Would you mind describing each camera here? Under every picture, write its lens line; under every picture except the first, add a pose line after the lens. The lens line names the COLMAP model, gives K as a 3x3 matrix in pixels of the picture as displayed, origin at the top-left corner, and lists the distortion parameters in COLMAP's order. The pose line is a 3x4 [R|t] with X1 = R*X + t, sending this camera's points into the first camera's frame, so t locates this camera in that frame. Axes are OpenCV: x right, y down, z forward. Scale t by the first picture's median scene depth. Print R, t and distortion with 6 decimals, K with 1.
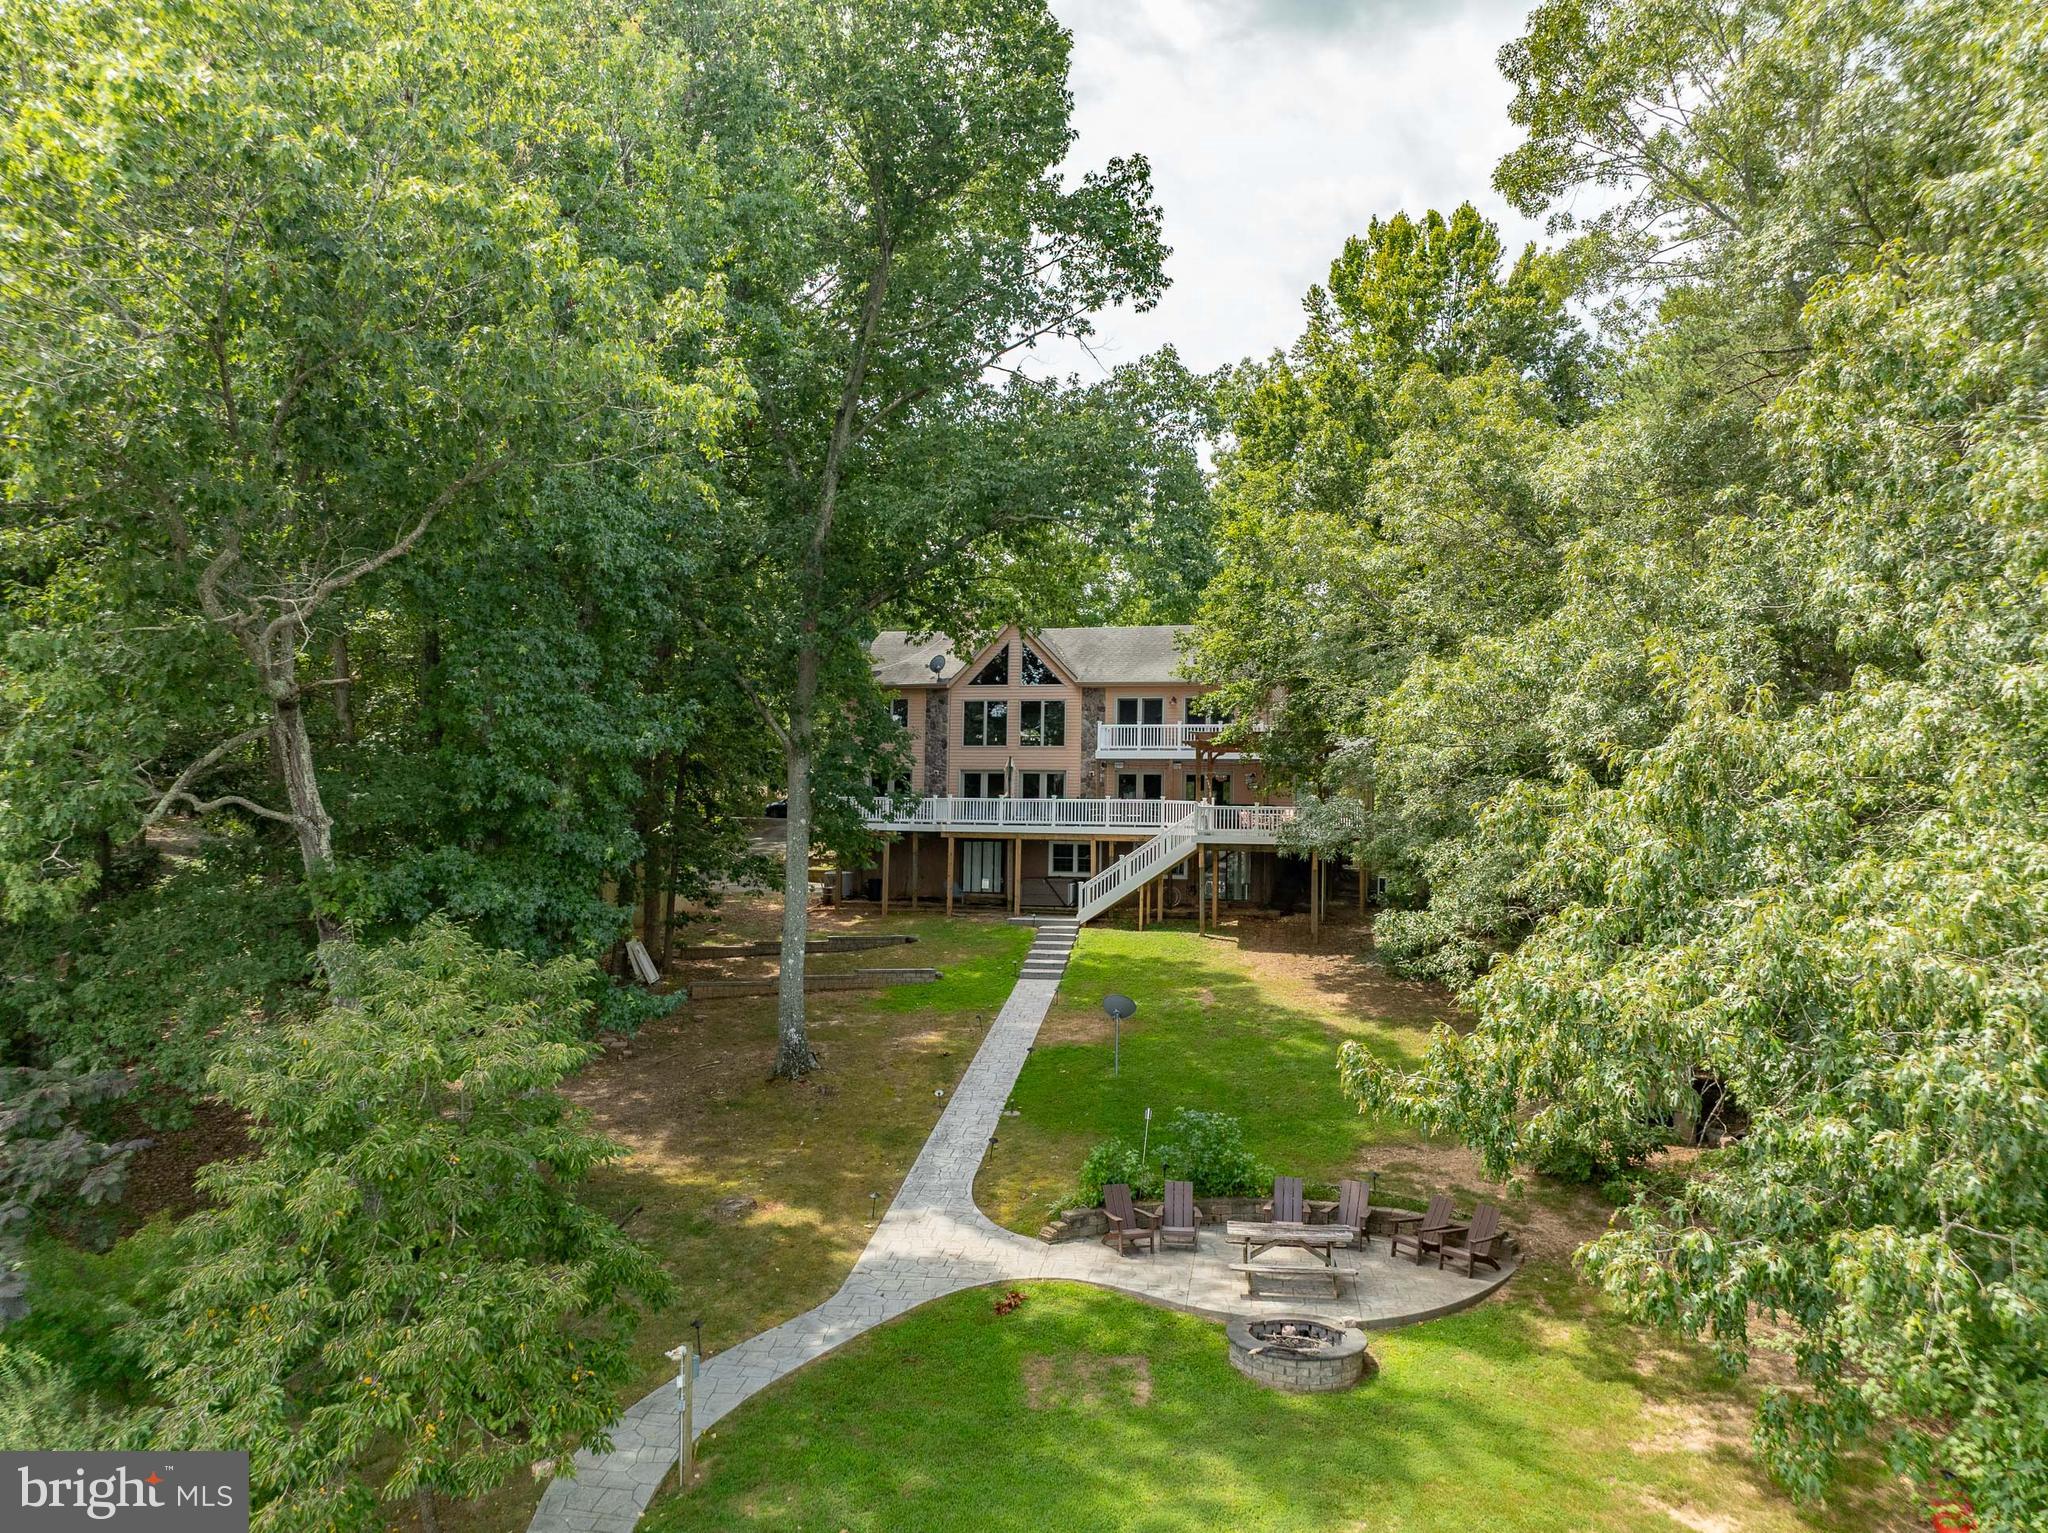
lens RADIAL K [[1510.4, 0, 1024.0], [0, 1510.4, 766.5], [0, 0, 1]] dist [-0.034879, 0.001532]
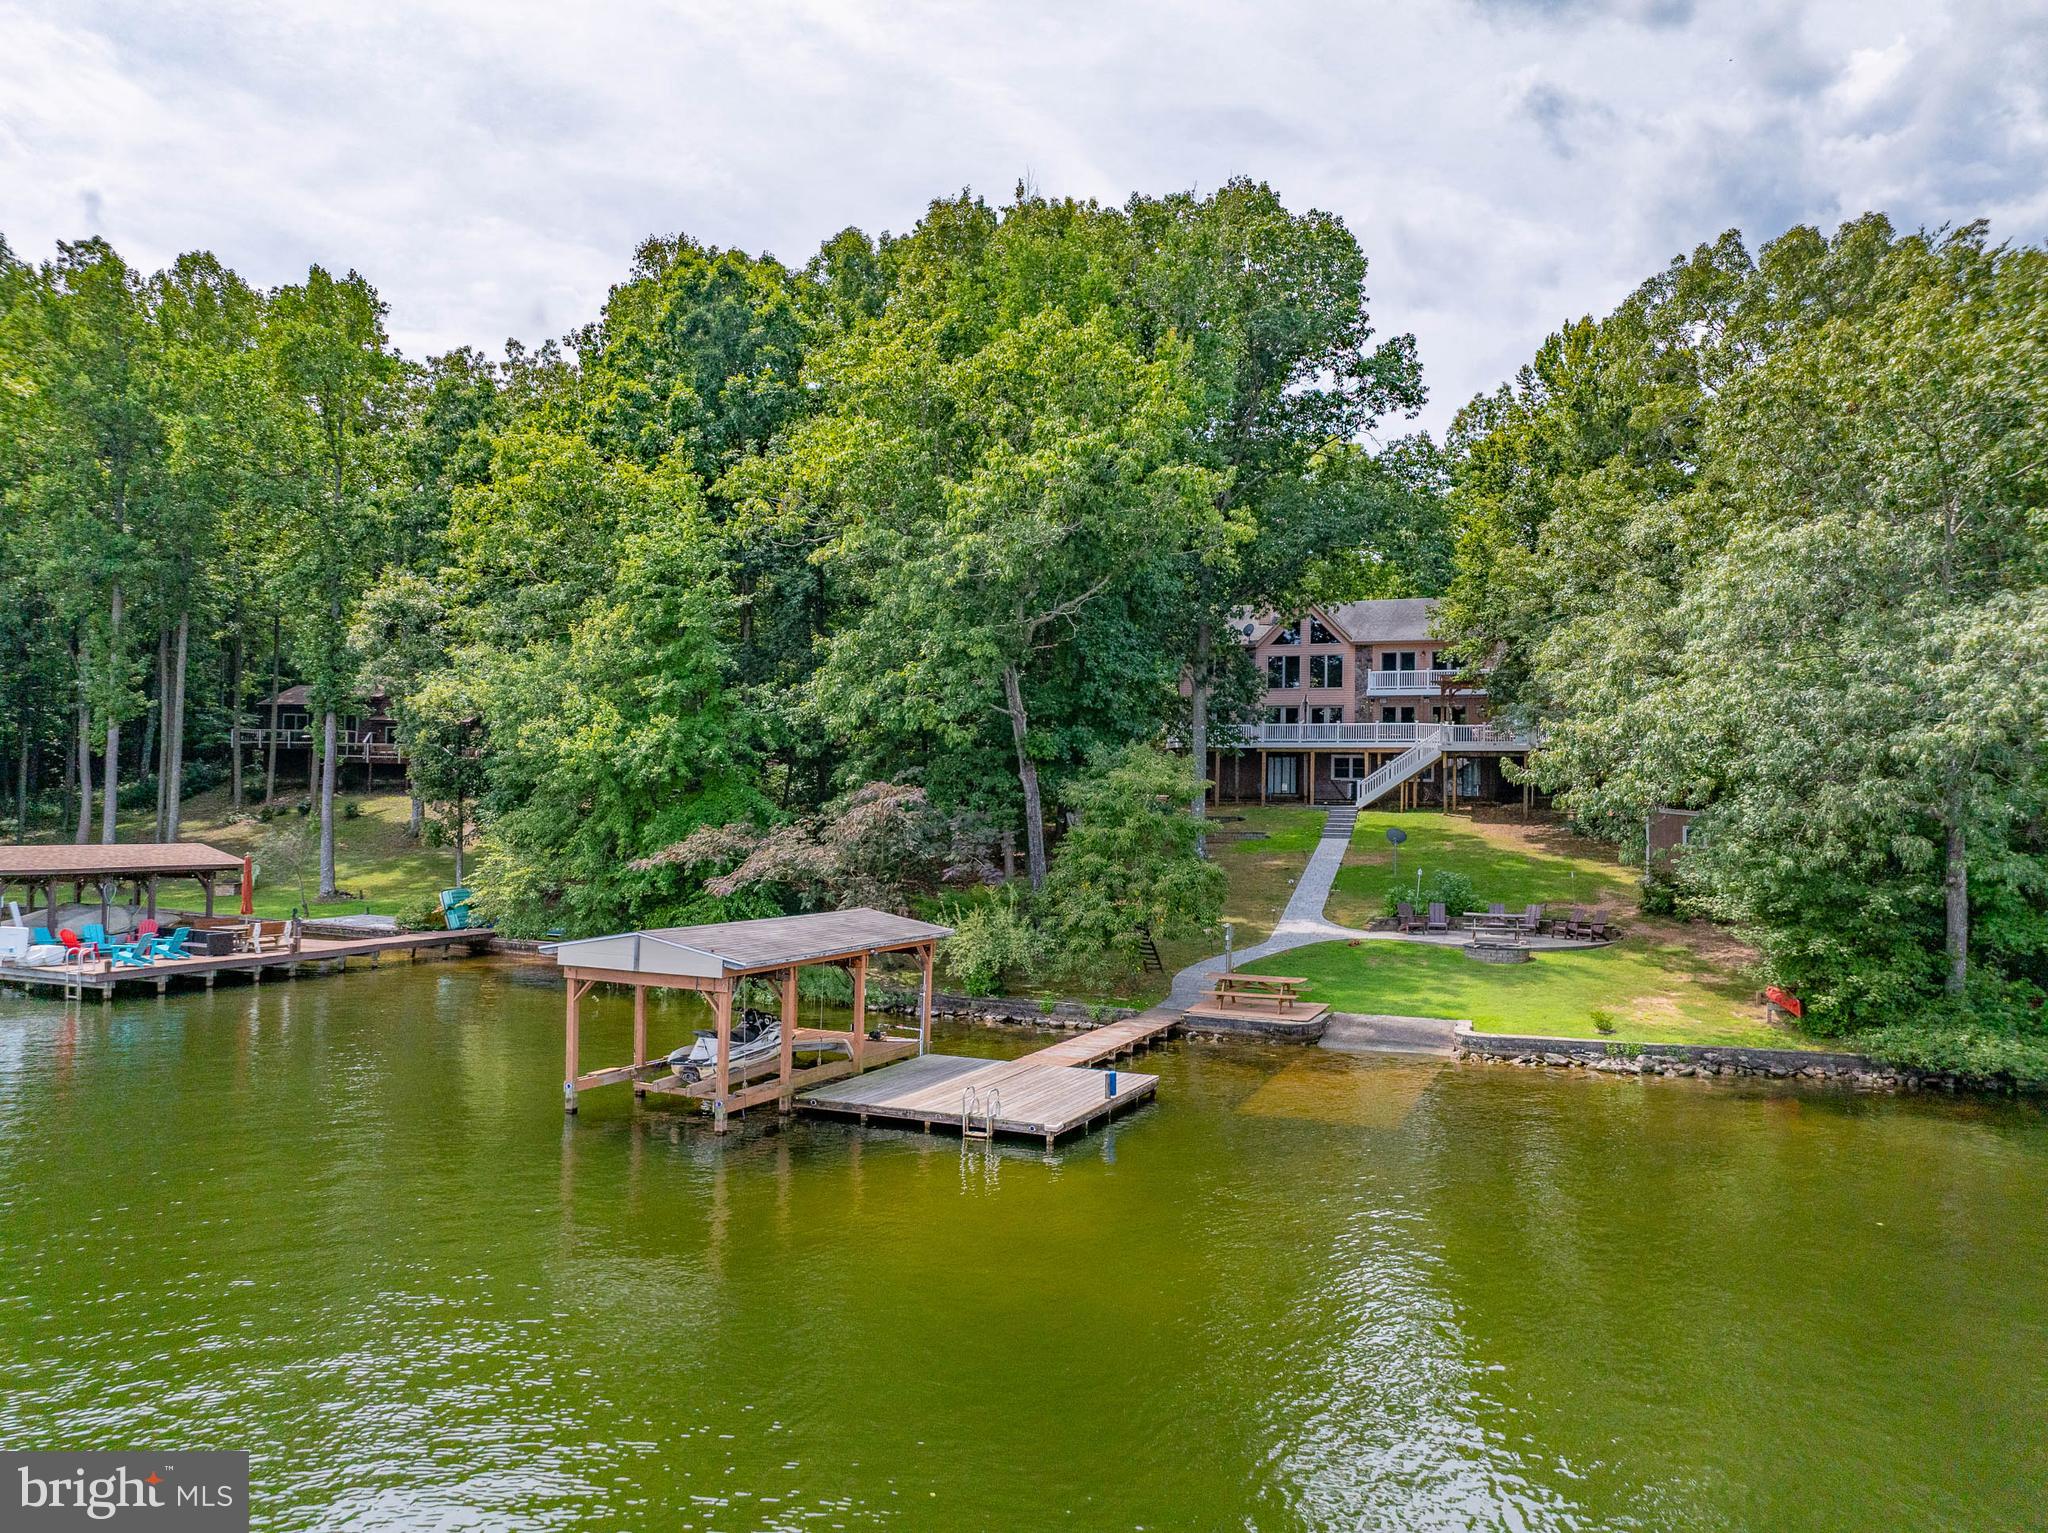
lens RADIAL K [[1521.0, 0, 1024.0], [0, 1521.0, 766.5], [0, 0, 1]] dist [0.008883, 0.002133]
pose [[0.989013, -0.006573, -0.147682, -0.064432], [0.010209, 0.999663, 0.023876, 0.025857], [0.147476, -0.025122, 0.988747, -0.490533]]
